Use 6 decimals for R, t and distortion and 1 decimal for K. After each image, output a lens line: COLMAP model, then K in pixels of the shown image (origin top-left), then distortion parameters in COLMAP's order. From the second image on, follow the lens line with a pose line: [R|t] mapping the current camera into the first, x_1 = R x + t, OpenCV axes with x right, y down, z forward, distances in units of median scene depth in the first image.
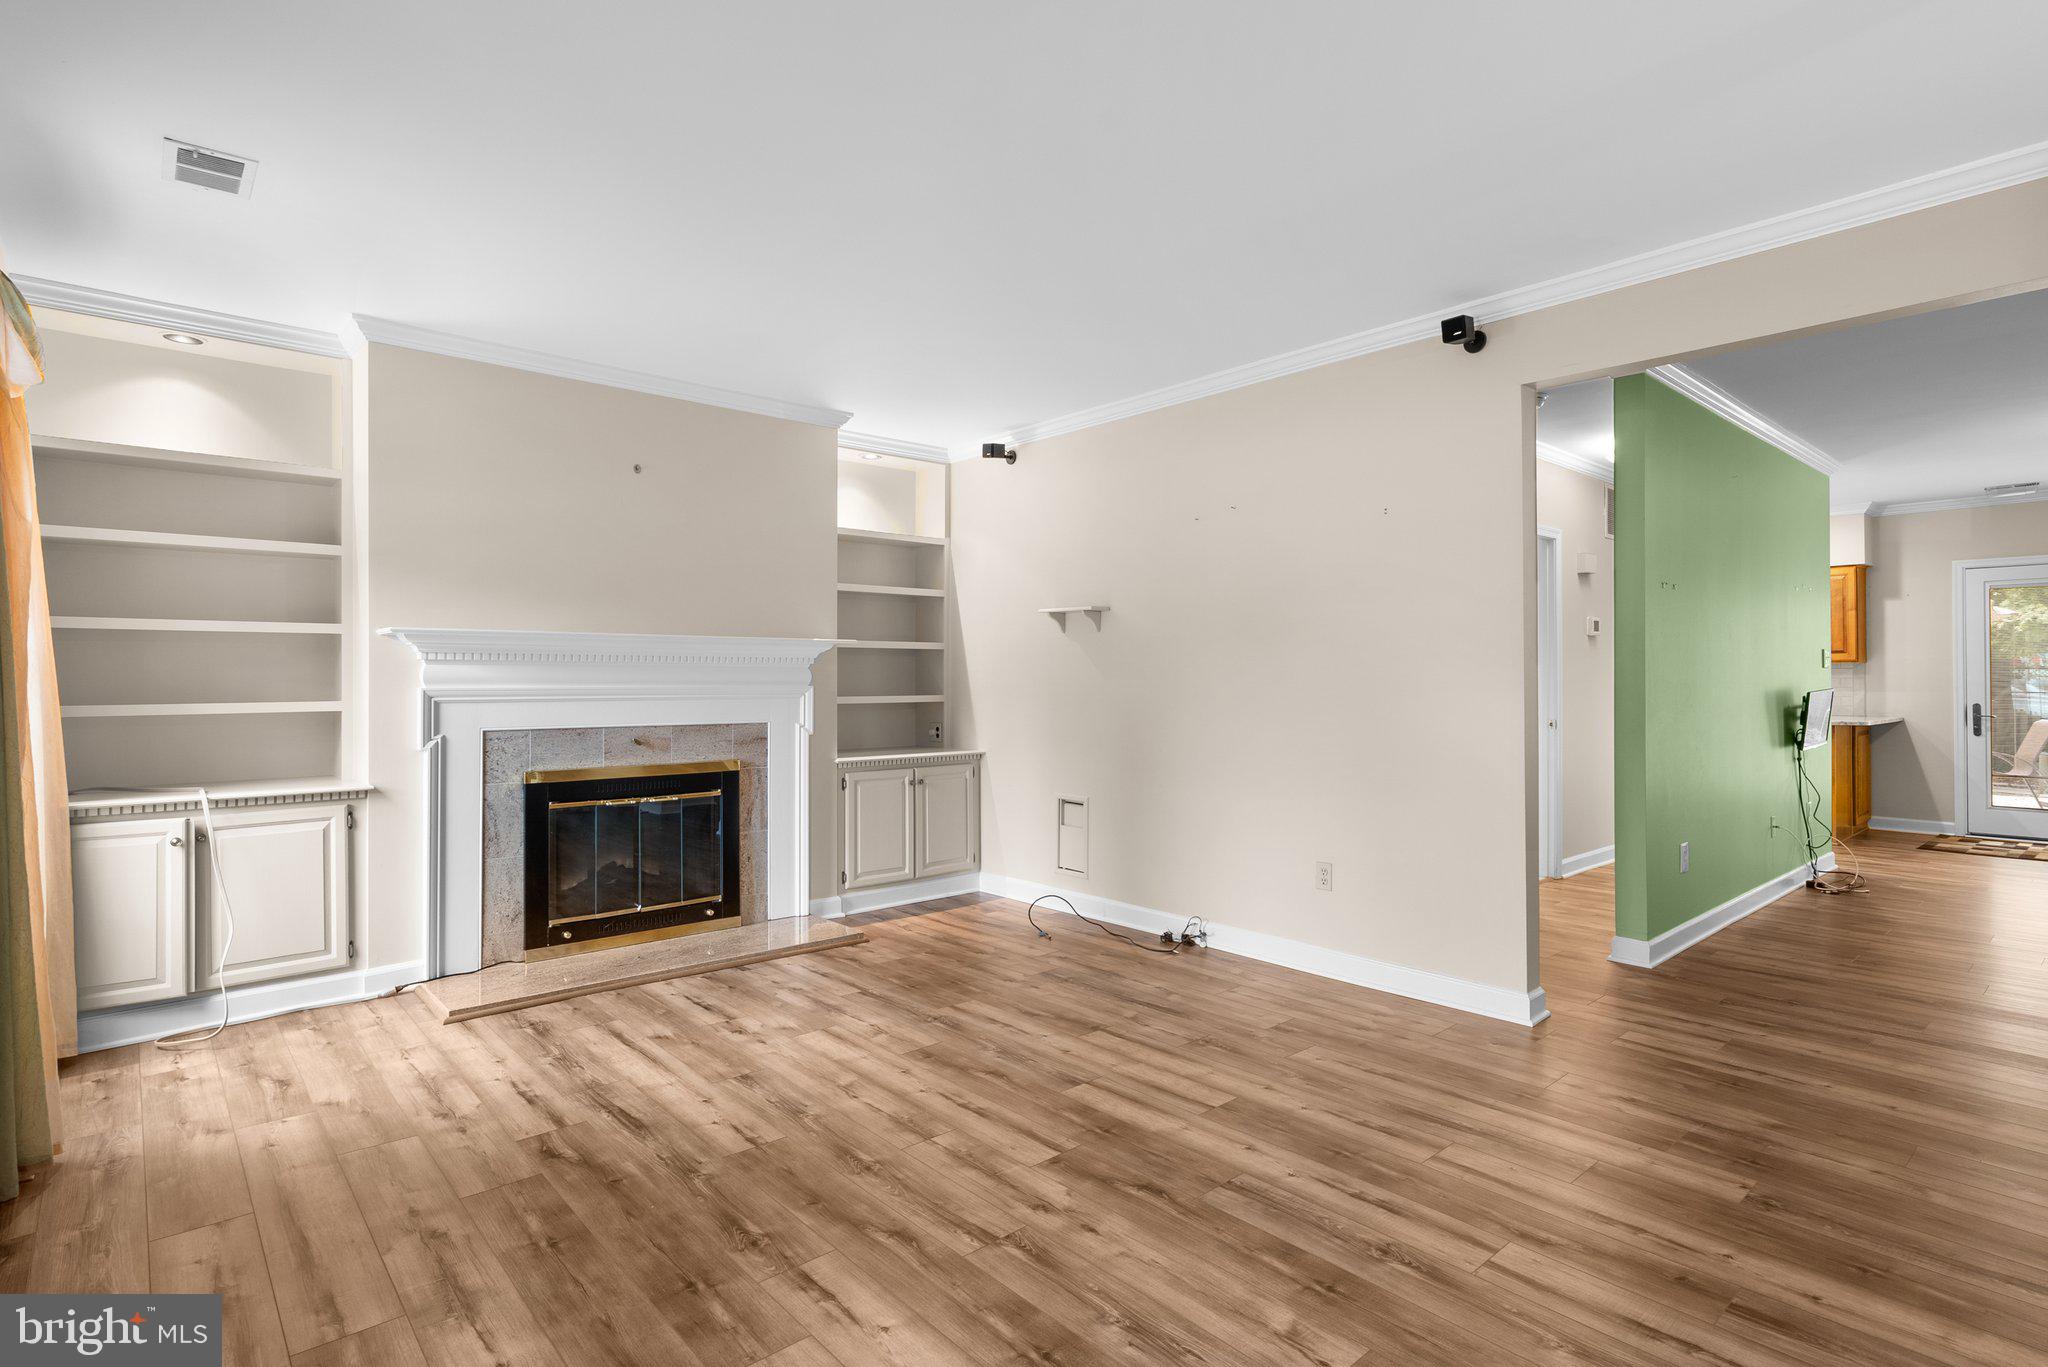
lens RADIAL K [[1012.1, 0, 1019.0], [0, 1012.1, 657.7], [0, 0, 1]] dist [0.001507, 0.000567]
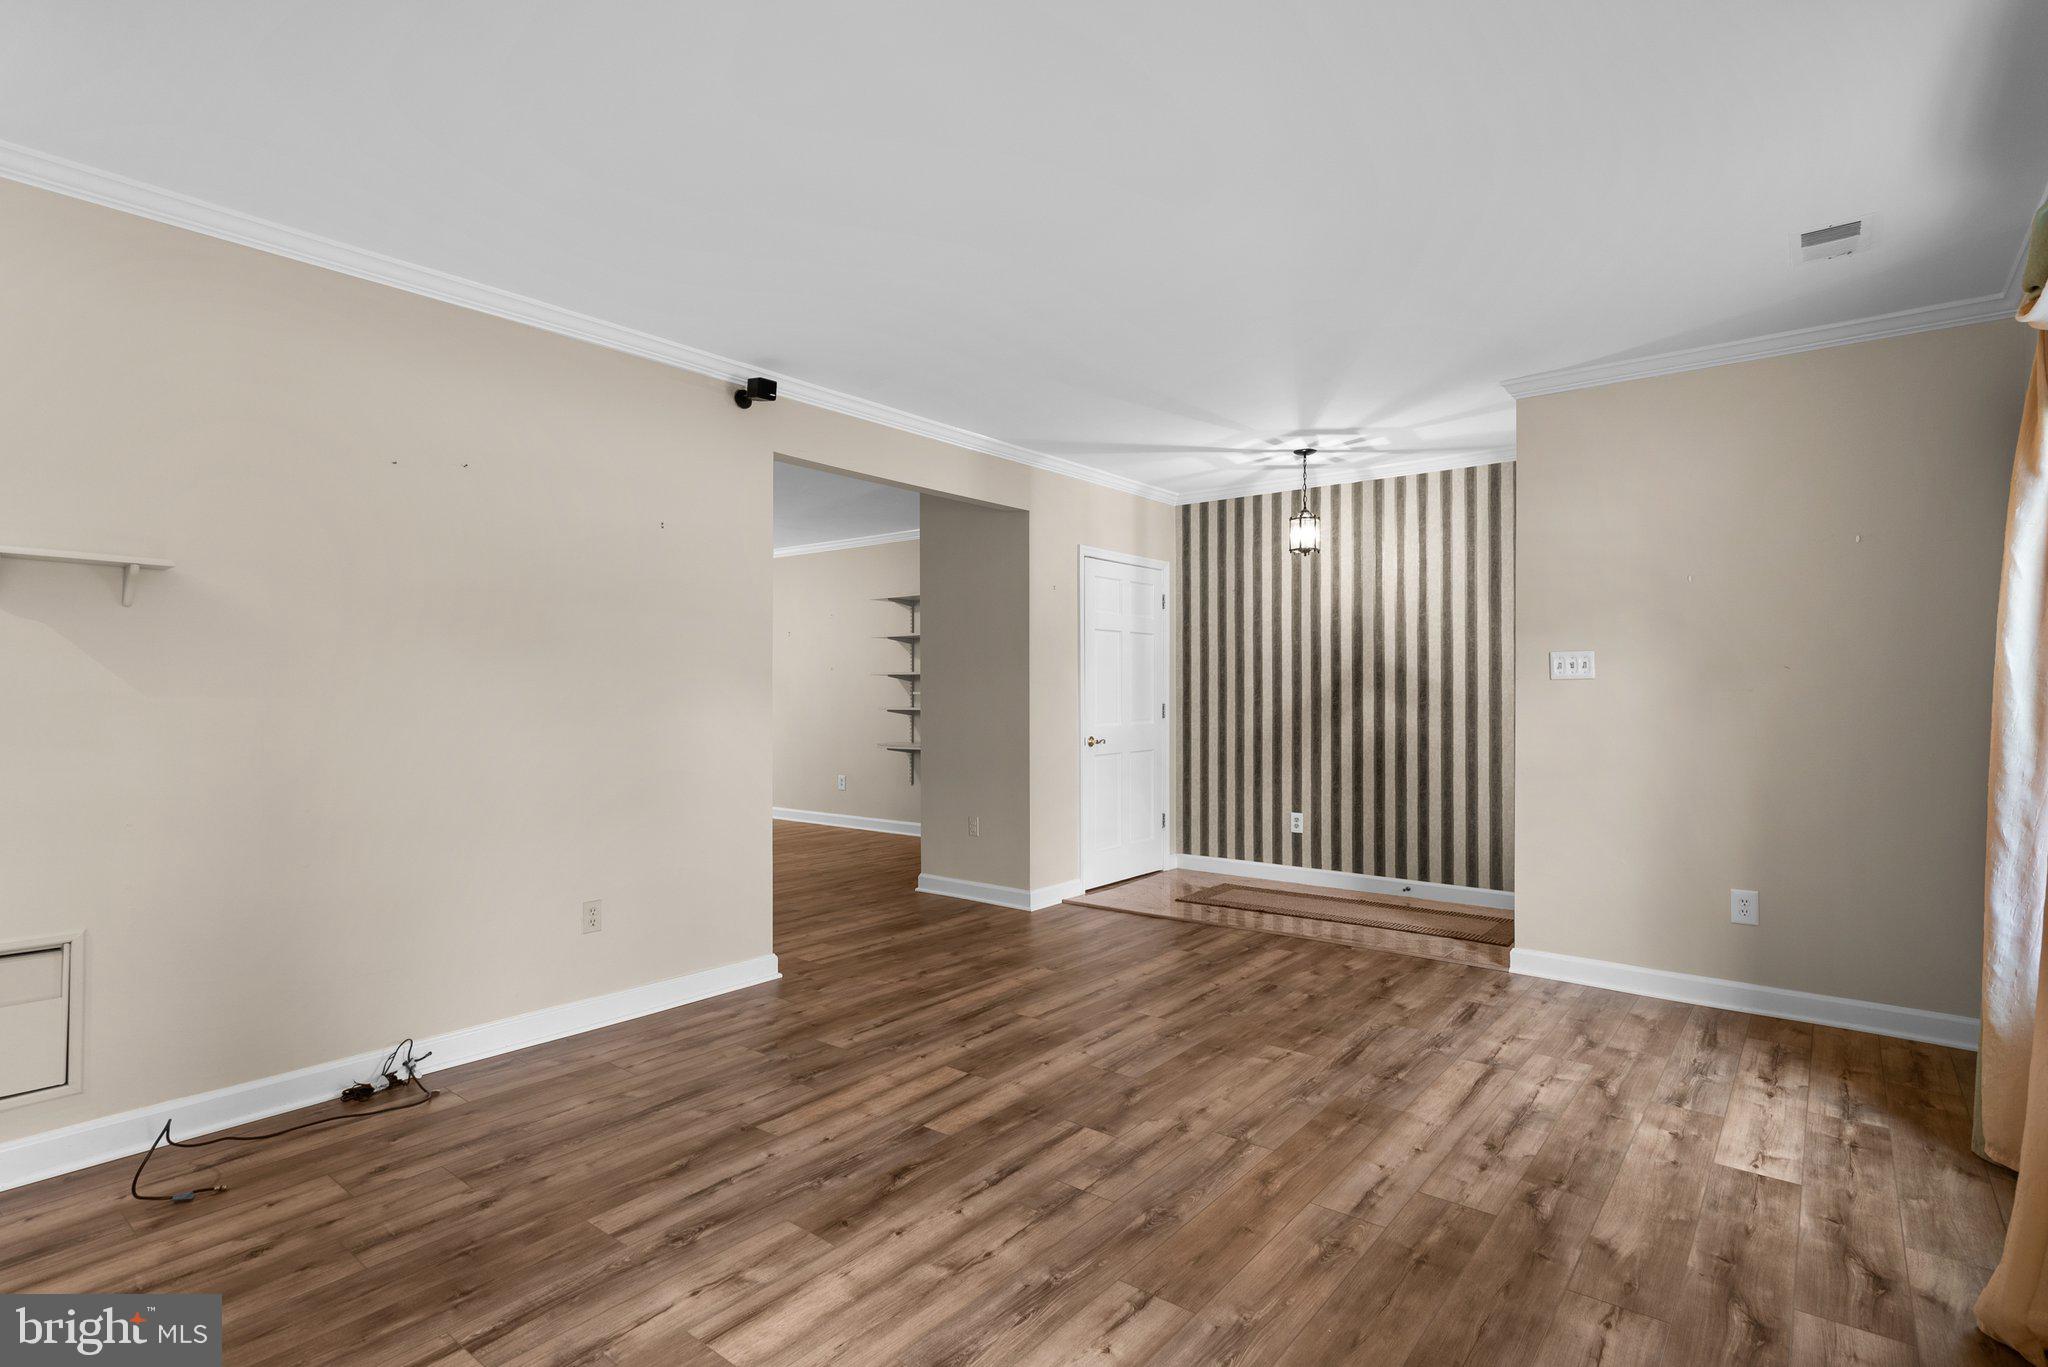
lens RADIAL K [[1012.1, 0, 1019.0], [0, 1012.1, 657.7], [0, 0, 1]] dist [0.001507, 0.000567]
pose [[-0.170069, 0.034611, 0.984824, -0.866150], [-0.019793, 0.999061, -0.038530, 0.020647], [-0.985233, -0.026046, -0.169225, 1.053049]]
